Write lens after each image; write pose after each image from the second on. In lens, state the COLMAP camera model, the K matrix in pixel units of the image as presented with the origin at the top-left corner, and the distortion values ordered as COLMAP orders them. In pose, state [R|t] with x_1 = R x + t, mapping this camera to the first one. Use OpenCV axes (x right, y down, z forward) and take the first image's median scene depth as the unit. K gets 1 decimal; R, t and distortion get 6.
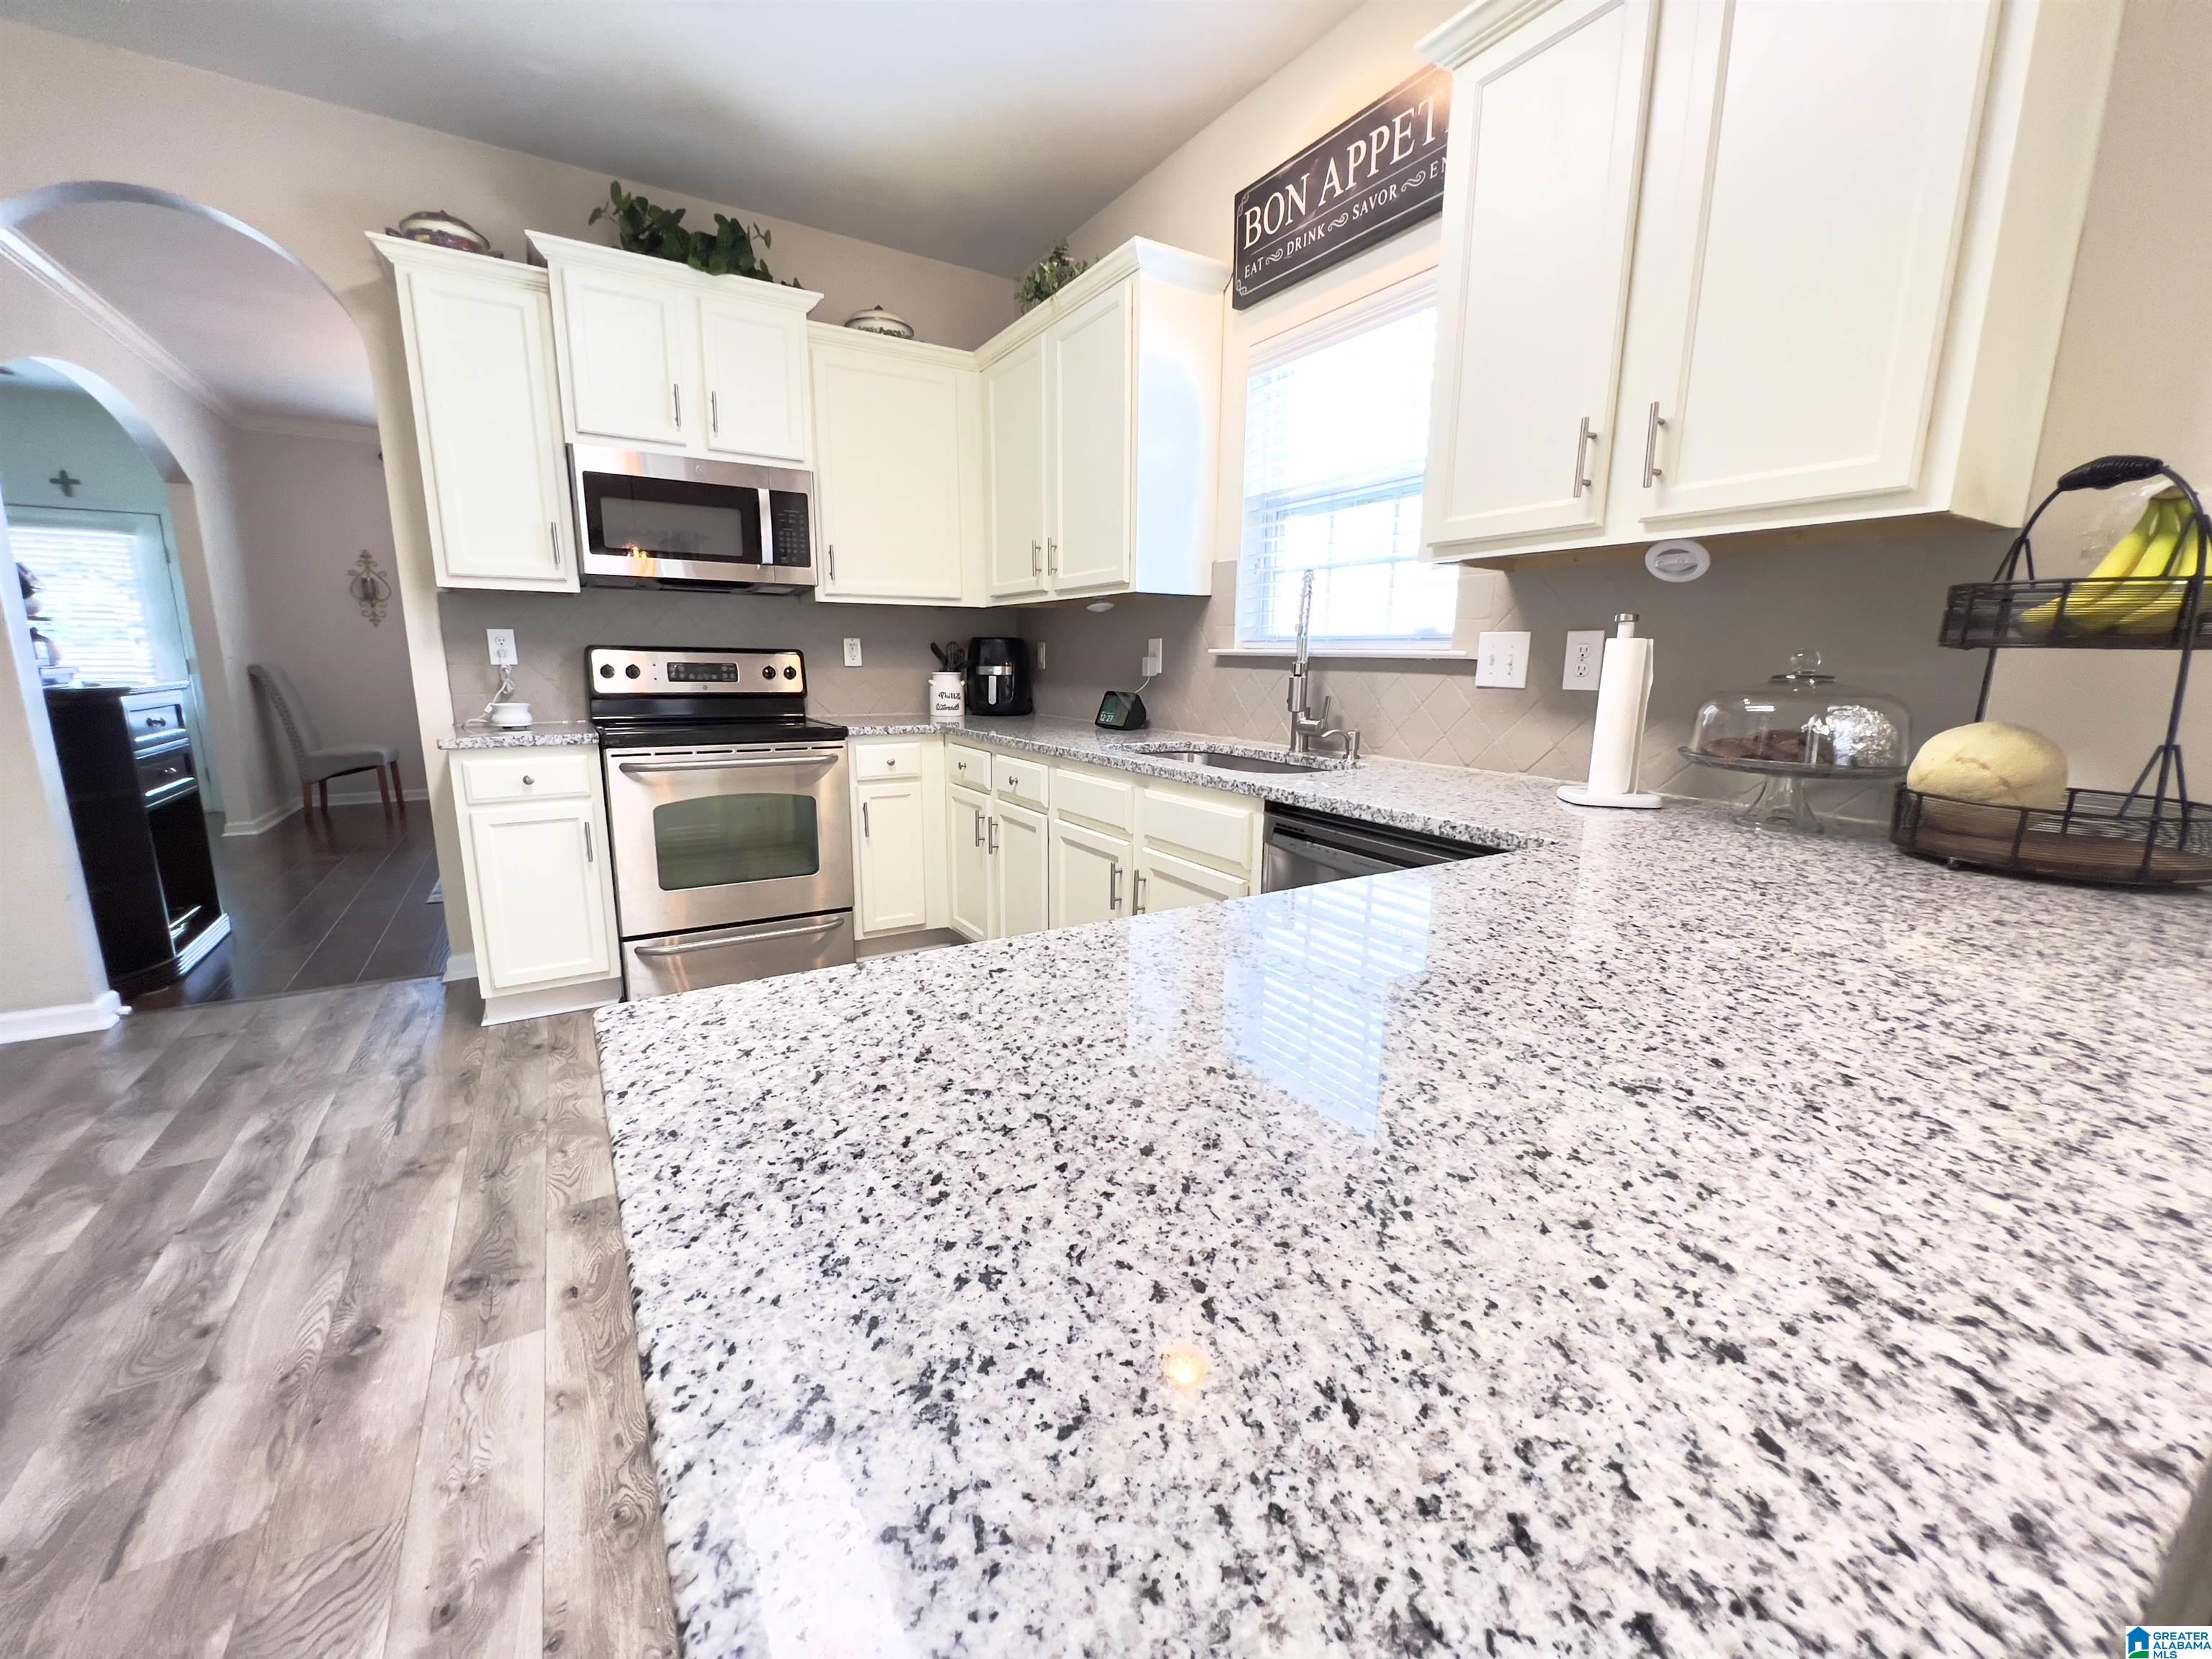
lens RADIAL K [[888.5, 0, 1113.2], [0, 888.5, 830.4], [0, 0, 1]] dist [-0.001479, 0.000073]
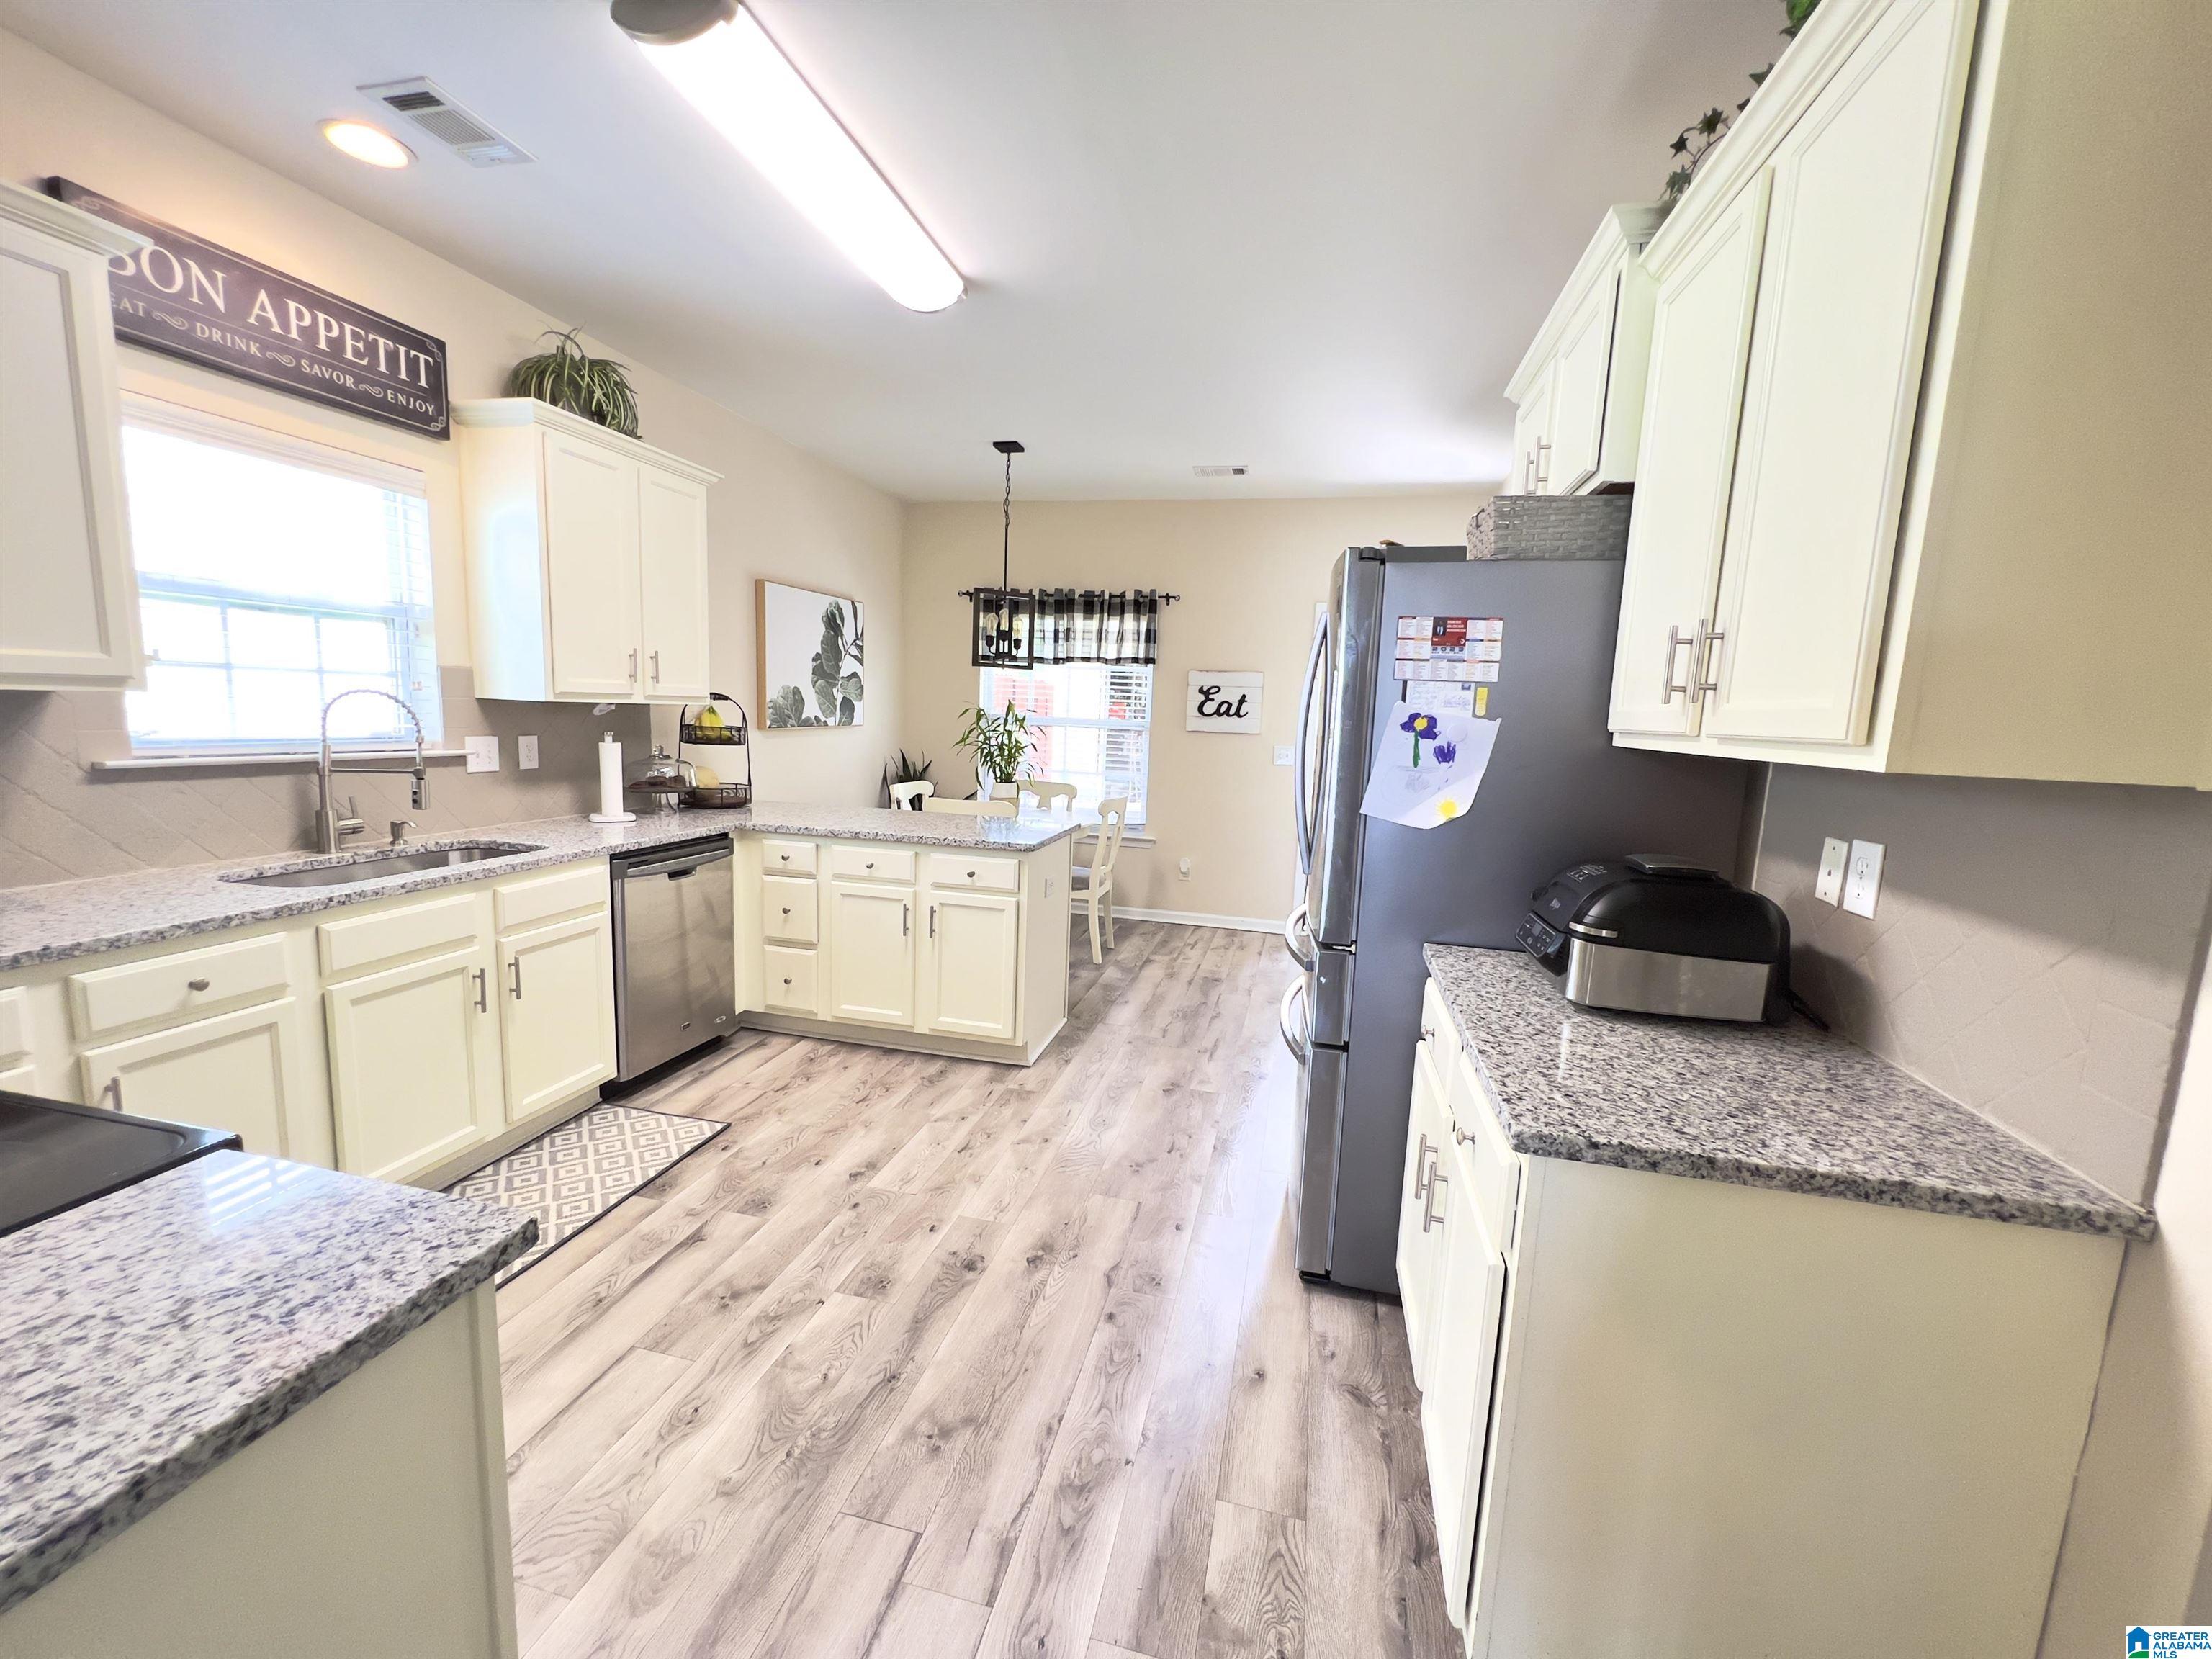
lens RADIAL K [[888.5, 0, 1109.5], [0, 888.5, 832.3], [0, 0, 1]] dist [-0.001479, 0.000073]
pose [[-0.706588, -0.136191, 0.694396, -1.357630], [0.087257, 0.957046, 0.276493, -0.378460], [-0.702224, 0.255958, -0.664354, 1.246592]]
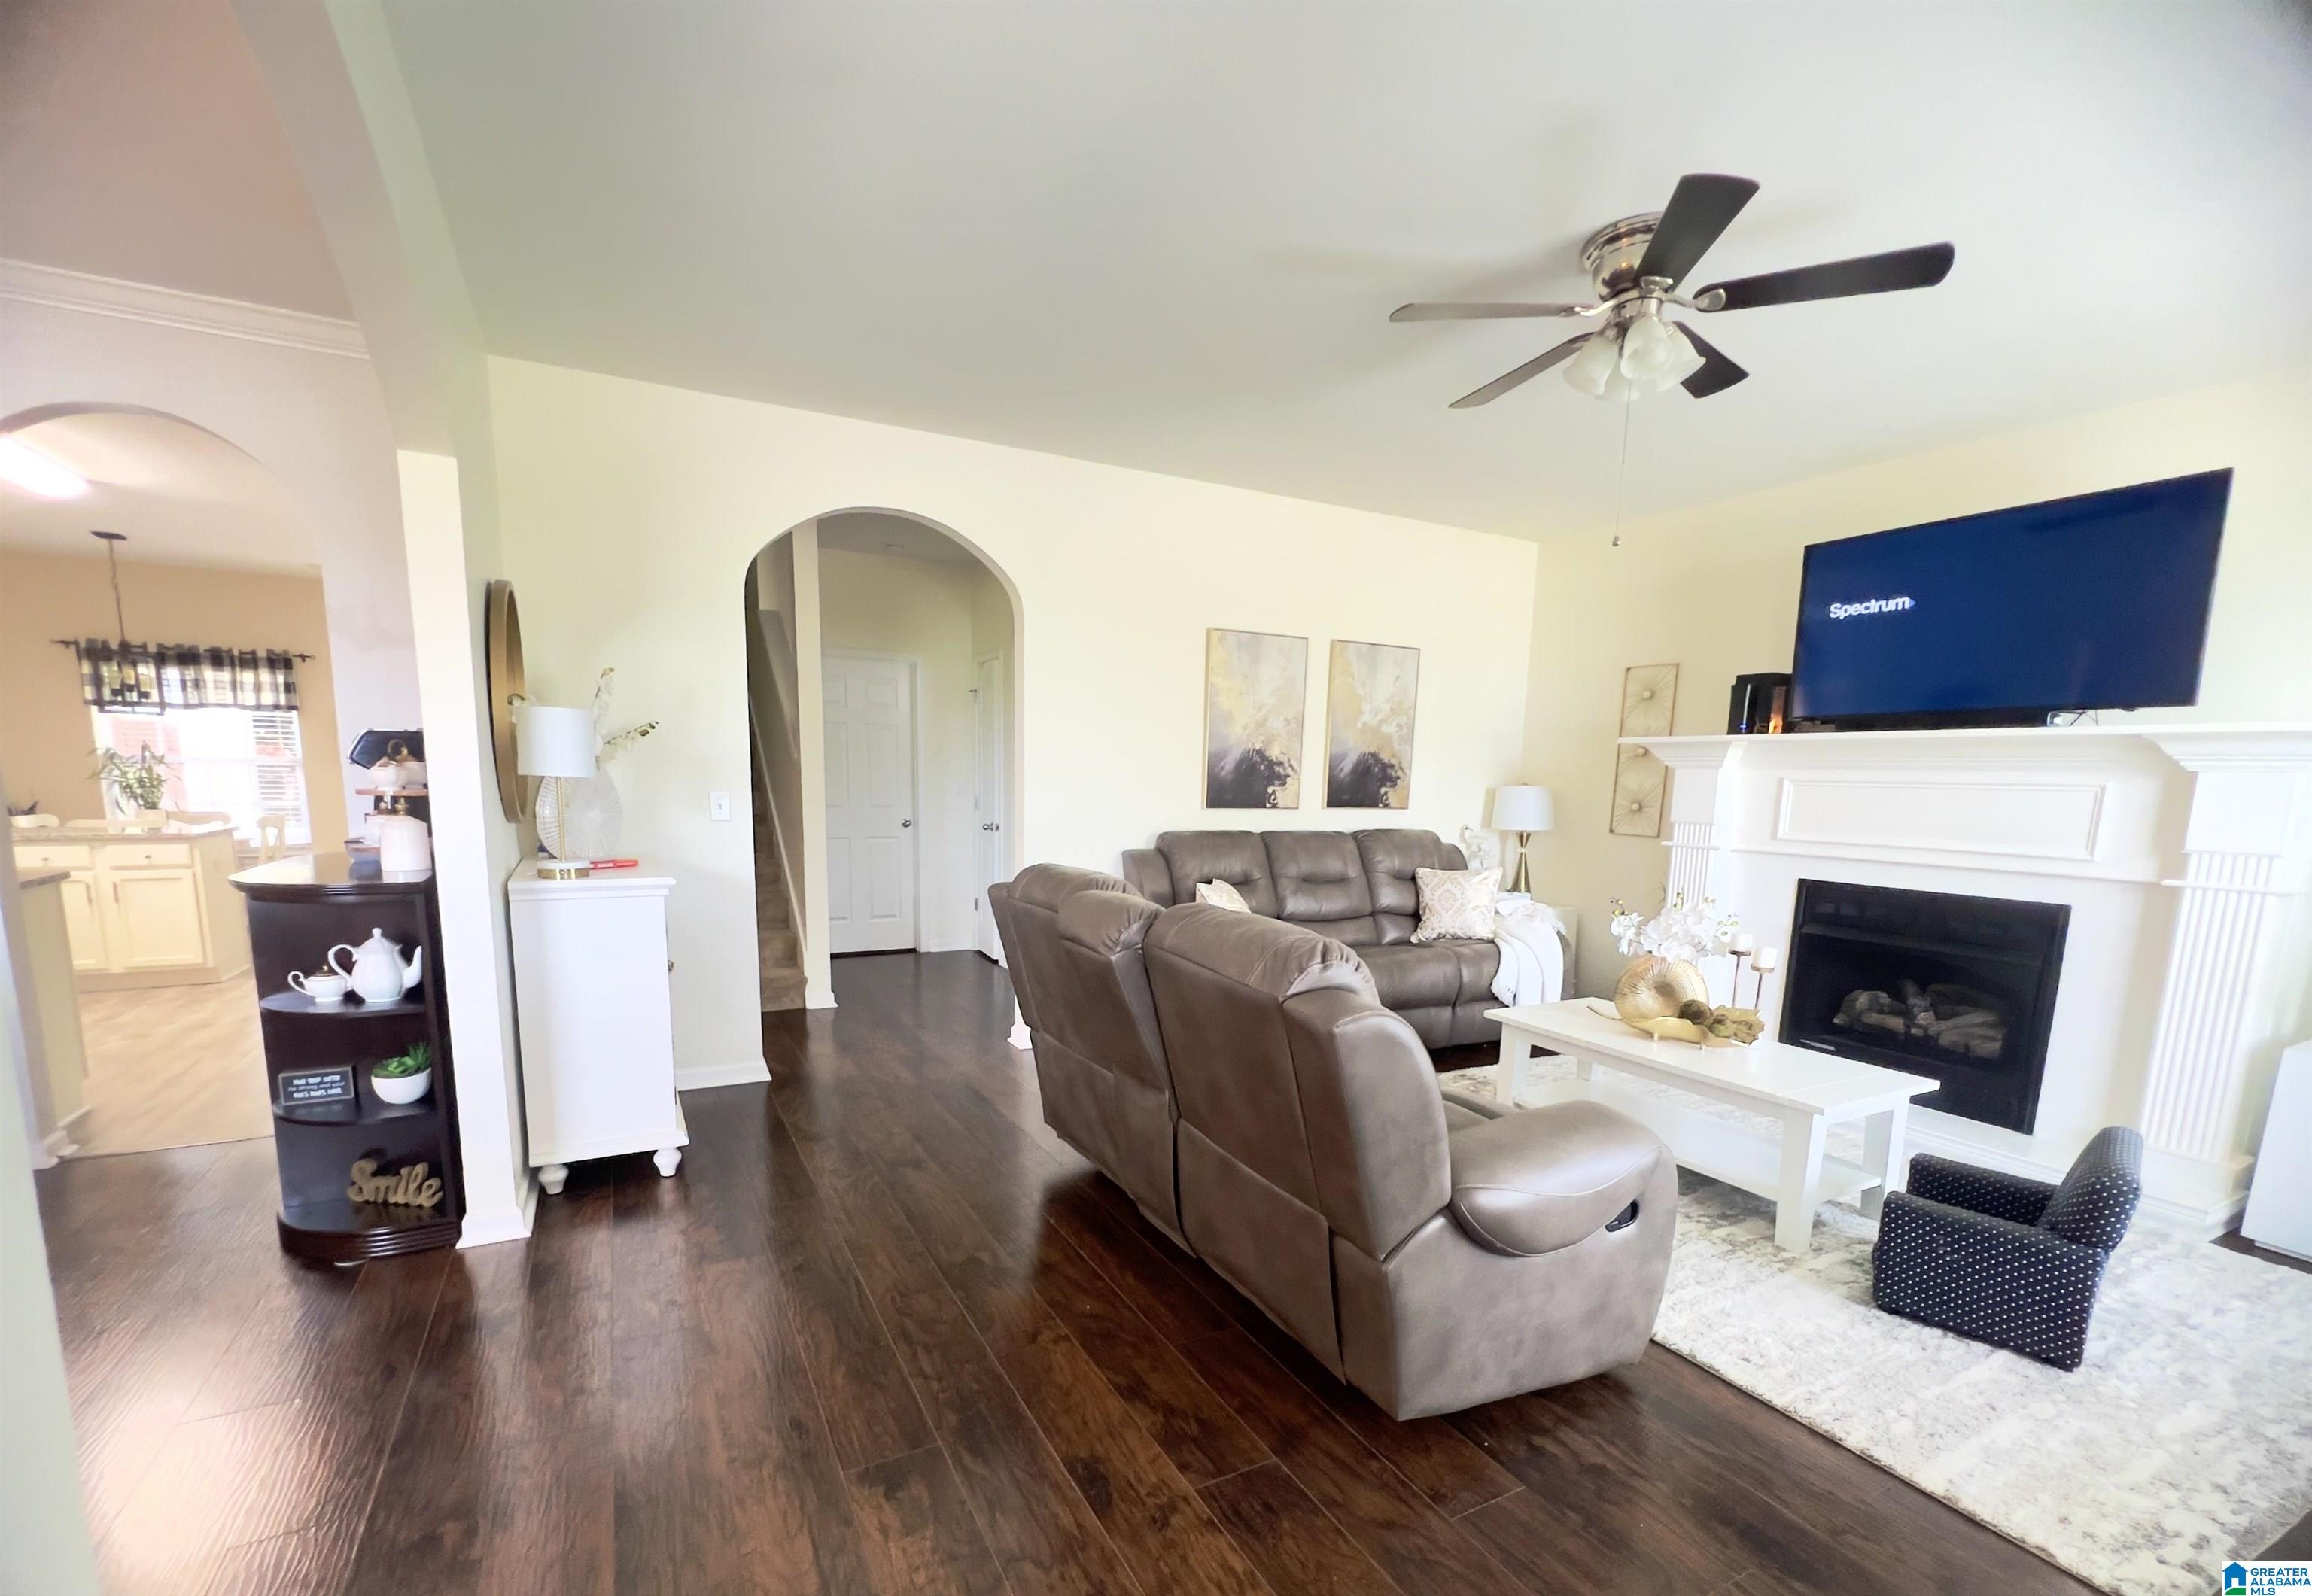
lens RADIAL K [[990.8, 0, 1127.0], [0, 990.8, 930.5], [0, 0, 1]] dist [0.001591, 0.000041]
pose [[-0.996515, -0.042814, 0.071587, -2.918885], [-0.015762, 0.939411, 0.342431, -0.660118], [-0.081910, 0.340109, -0.936812, 2.742964]]
